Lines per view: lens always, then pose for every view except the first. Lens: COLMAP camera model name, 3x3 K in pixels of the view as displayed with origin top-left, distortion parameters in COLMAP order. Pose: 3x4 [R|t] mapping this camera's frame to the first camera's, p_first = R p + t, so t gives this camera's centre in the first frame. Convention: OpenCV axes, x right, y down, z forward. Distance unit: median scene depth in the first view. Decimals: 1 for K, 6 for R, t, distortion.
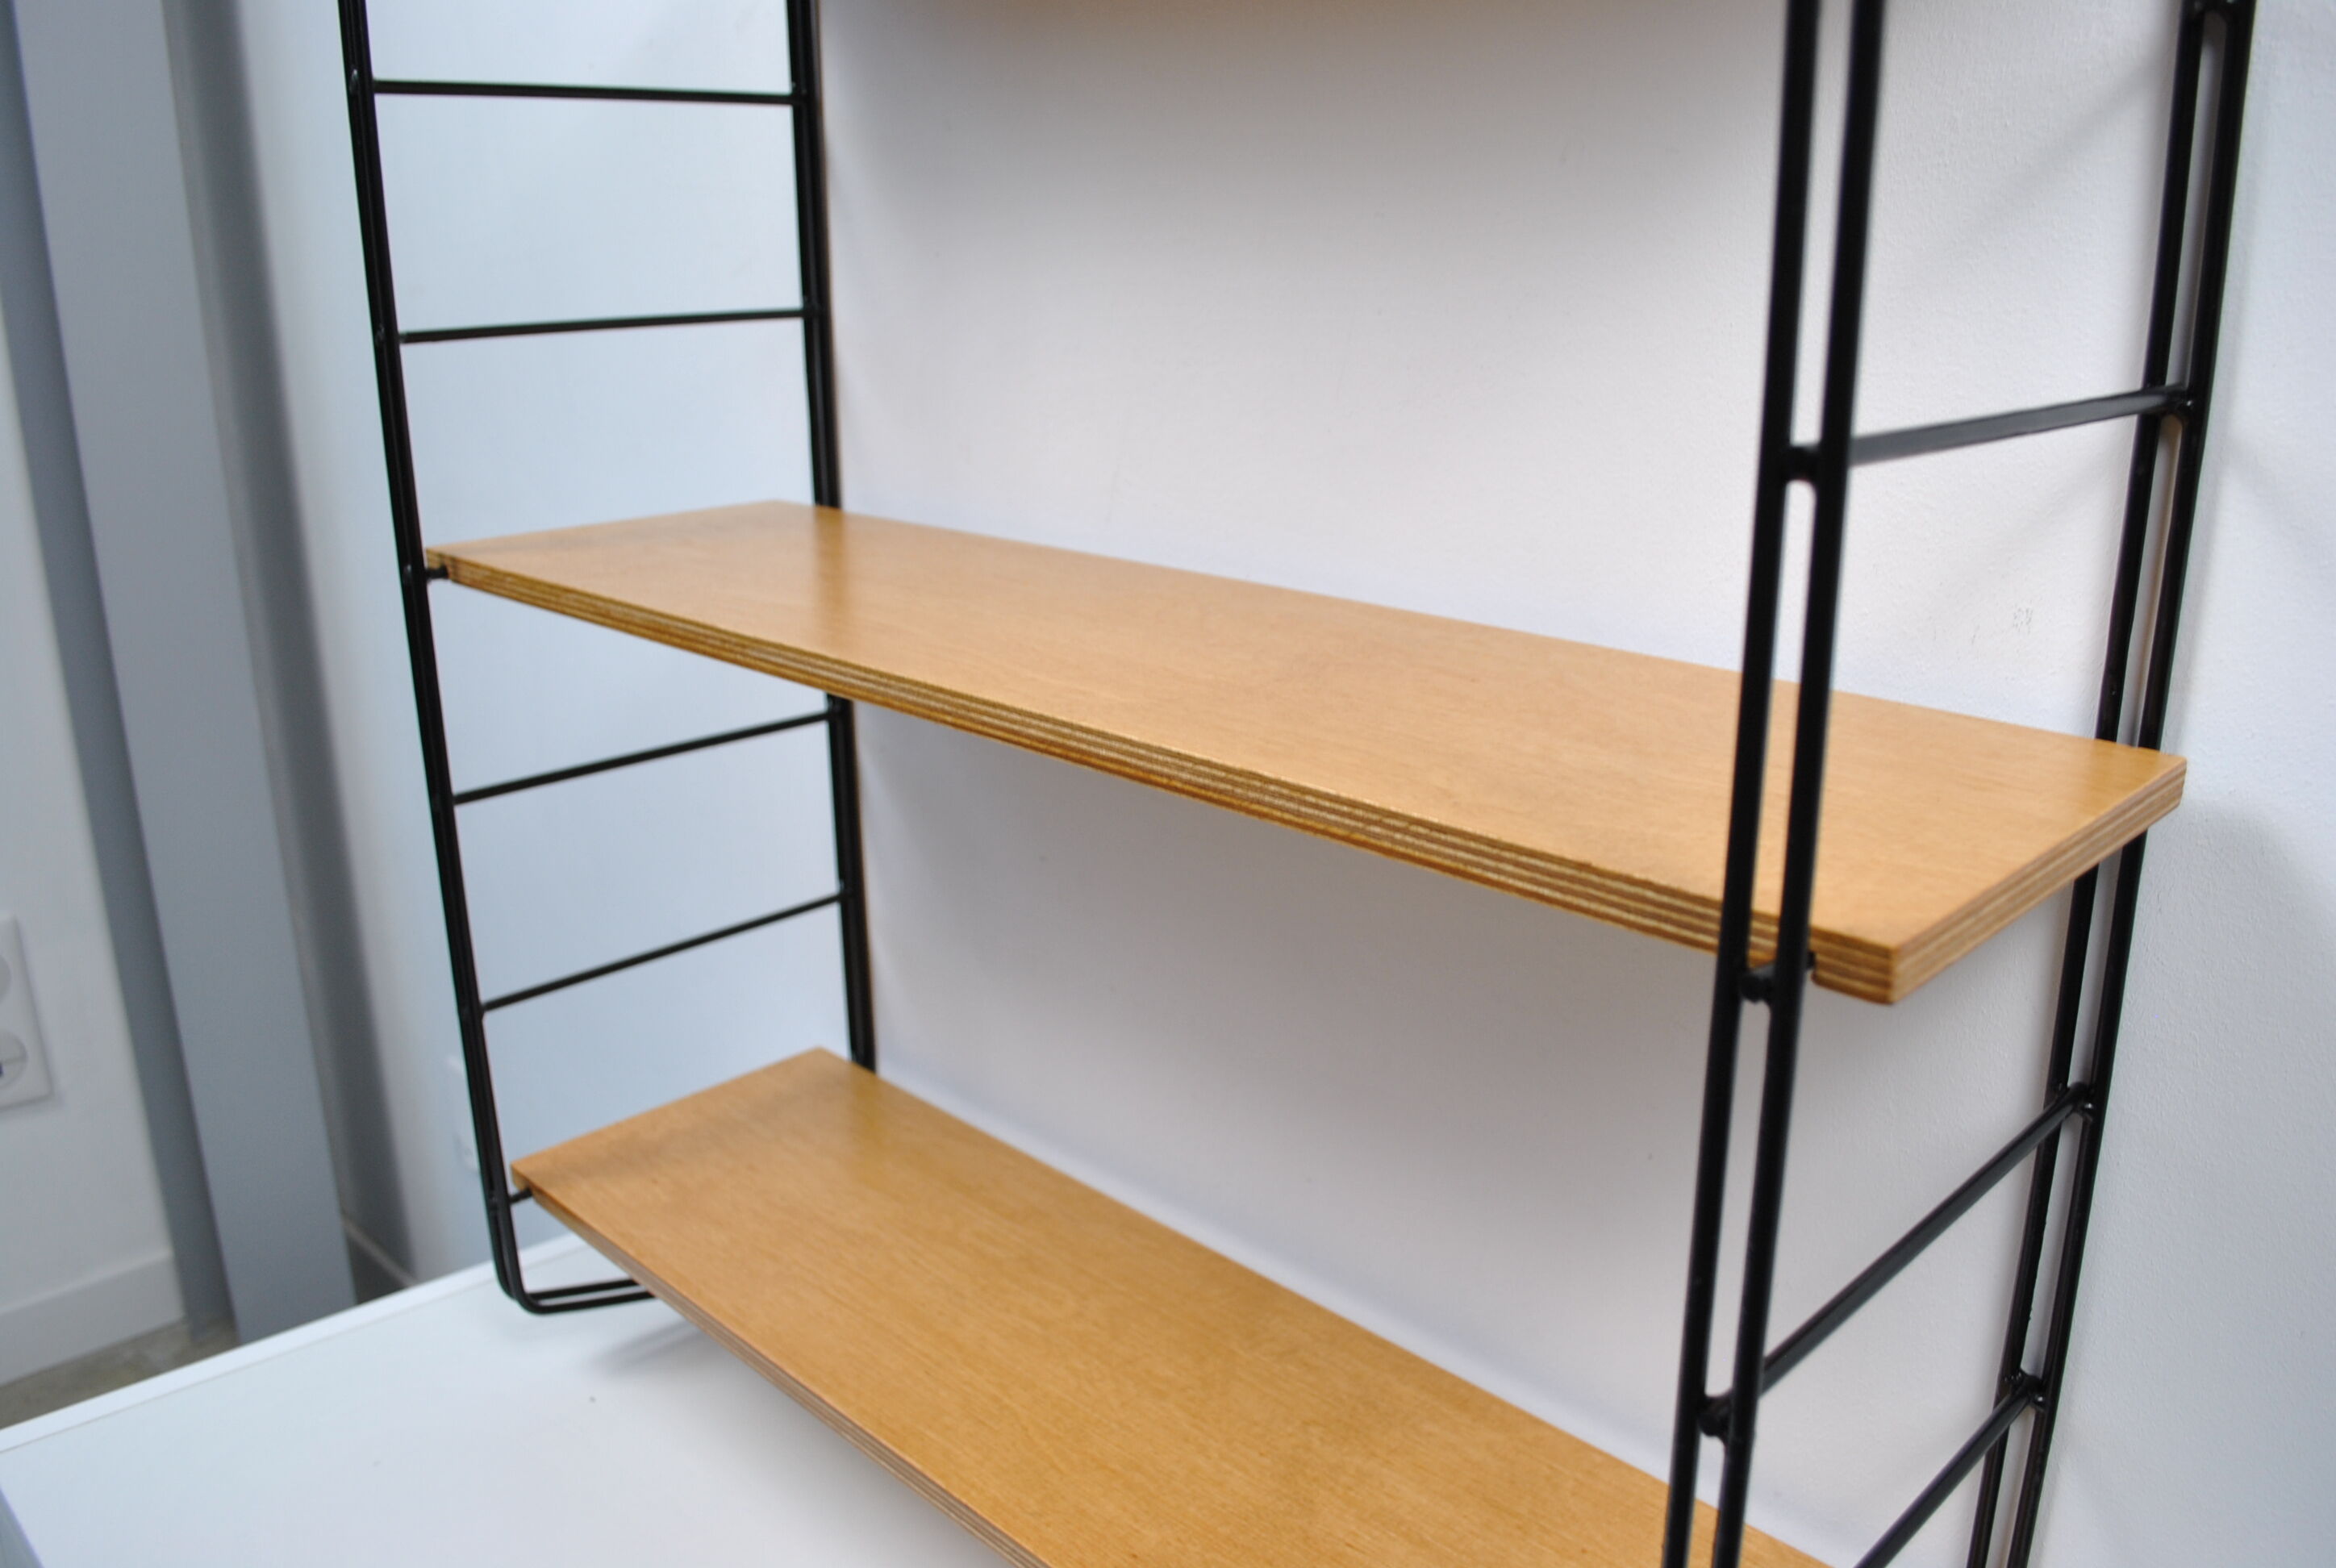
lens RADIAL K [[1839.3, 0, 1198.2], [0, 1839.3, 786.7], [0, 0, 1]] dist [-0.067223, 0.003674]
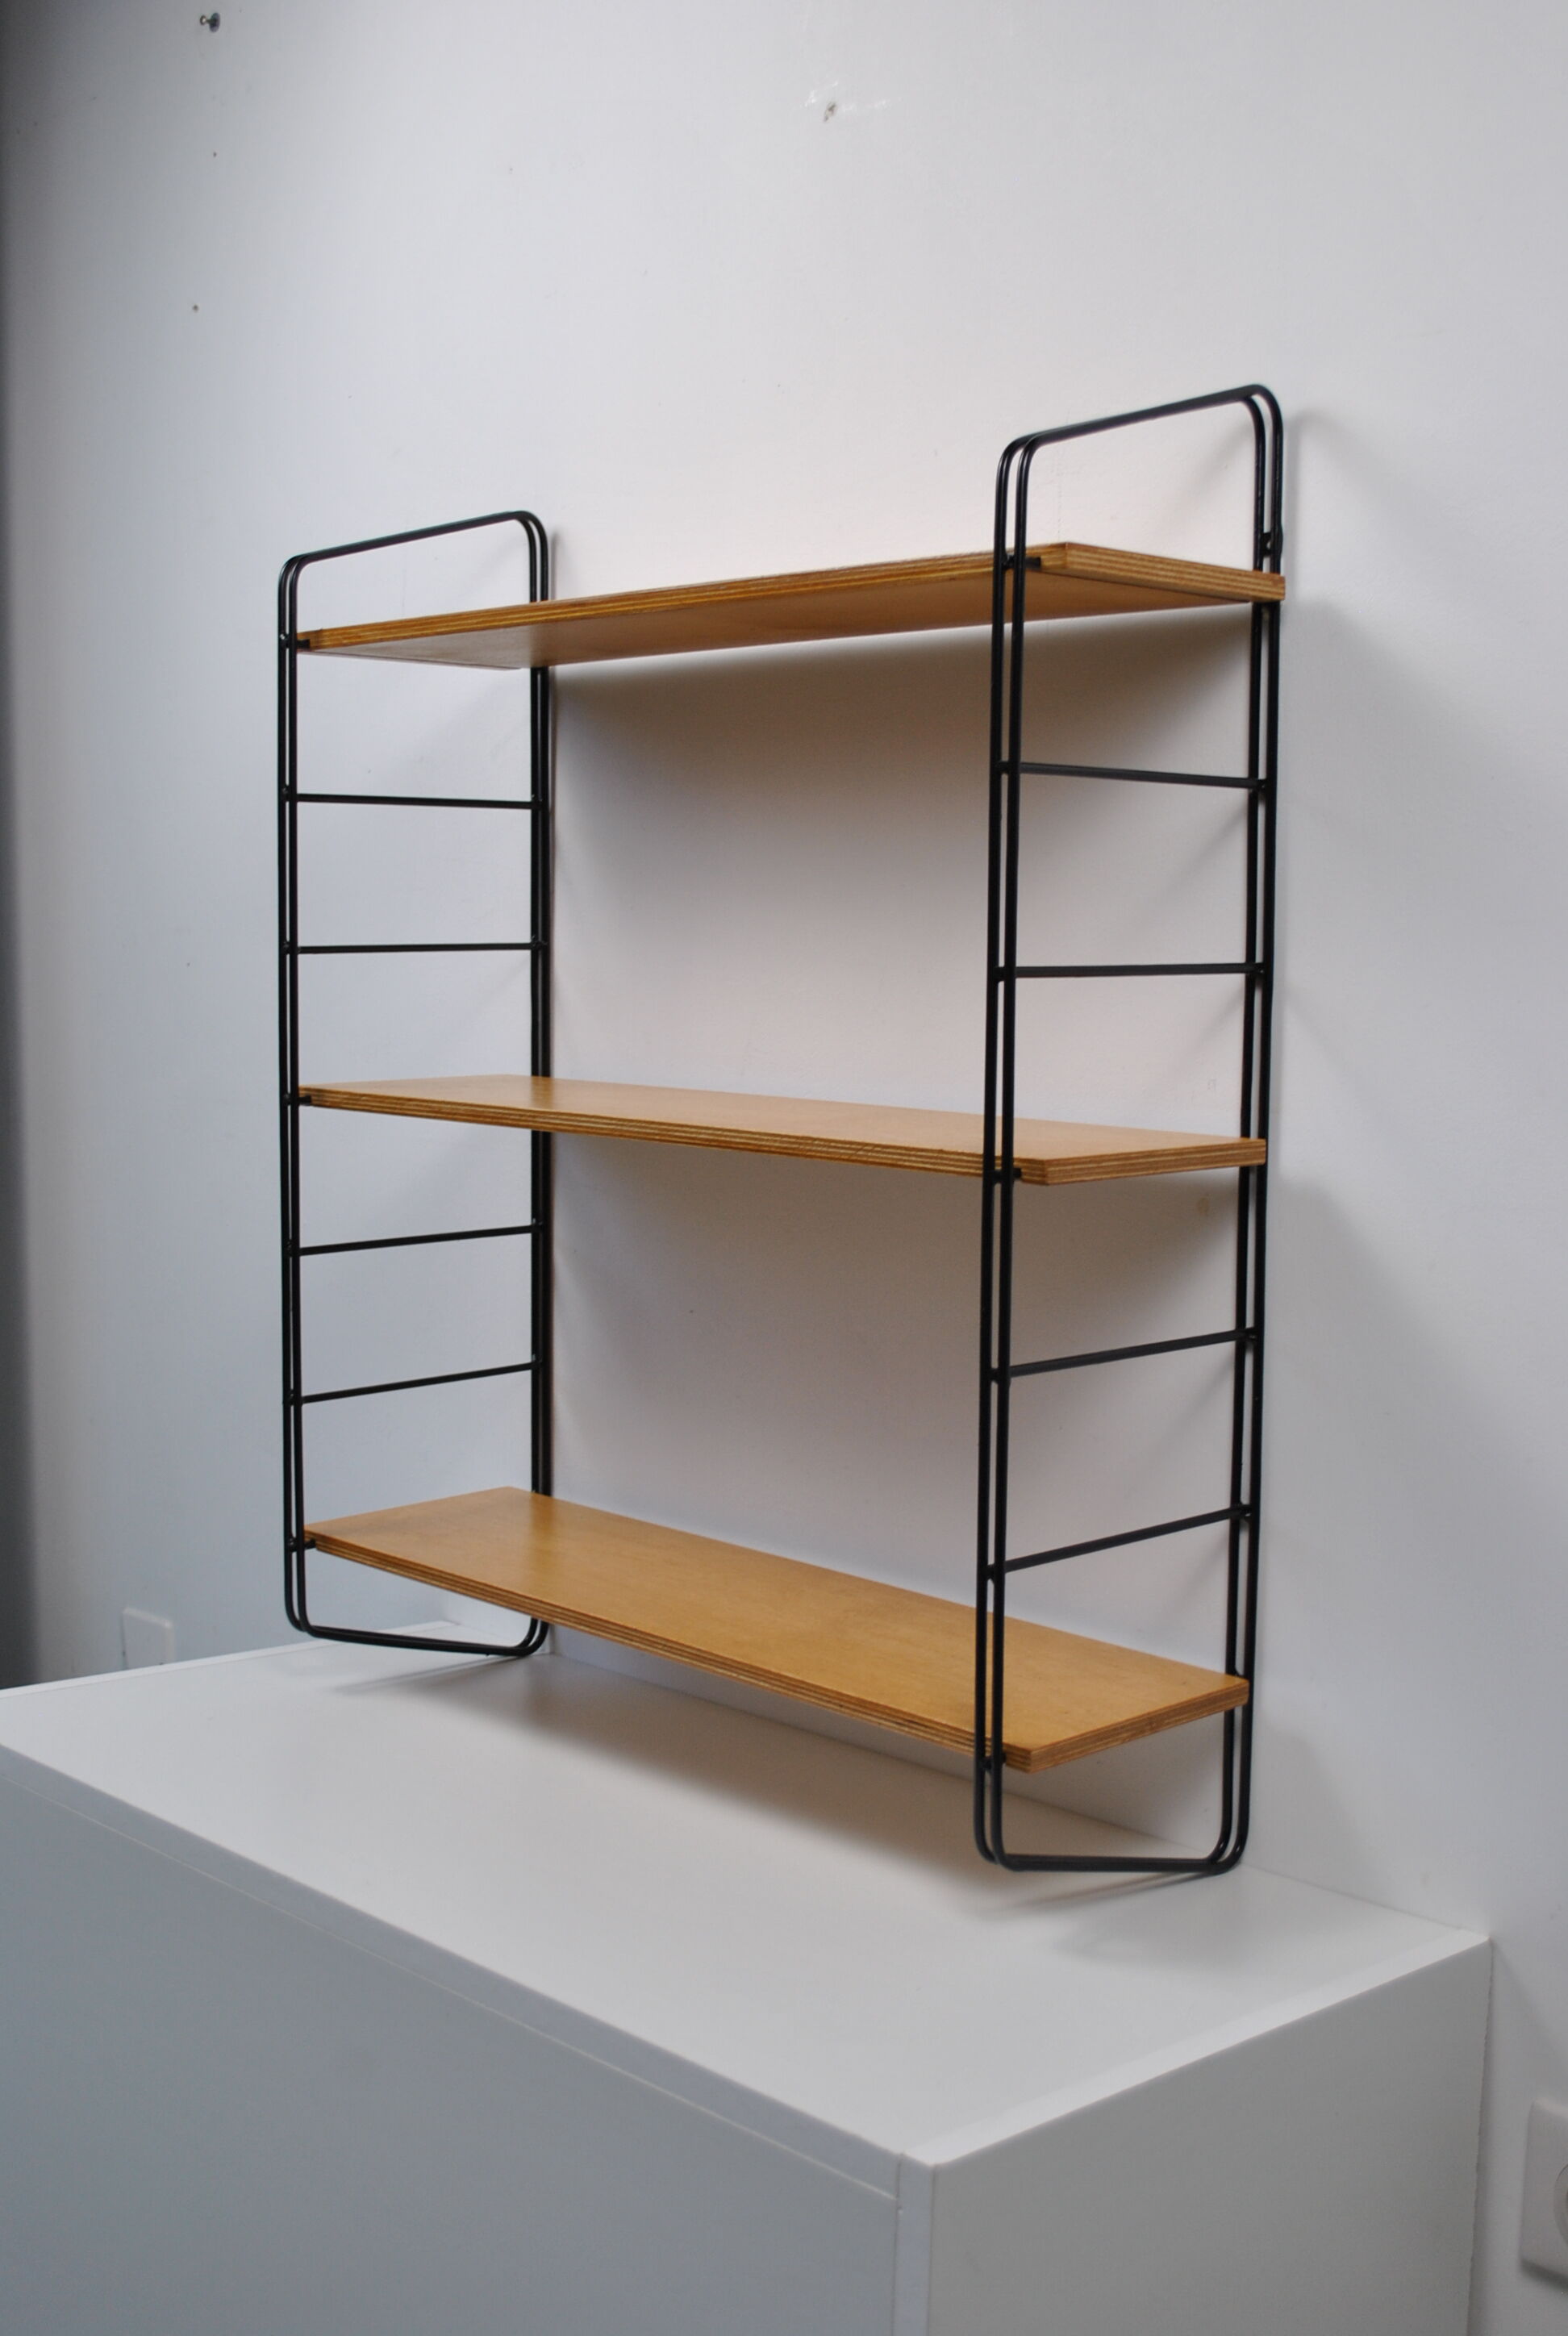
lens RADIAL K [[2678.5, 0, 685.0], [0, 2678.5, 1173.3], [0, 0, 1]] dist [-0.068157, 0.000000]
pose [[0.997868, 0.020394, -0.061989, 0.068587], [-0.031882, 0.981185, -0.190419, 0.532110], [0.056939, 0.191989, 0.979744, -1.743997]]
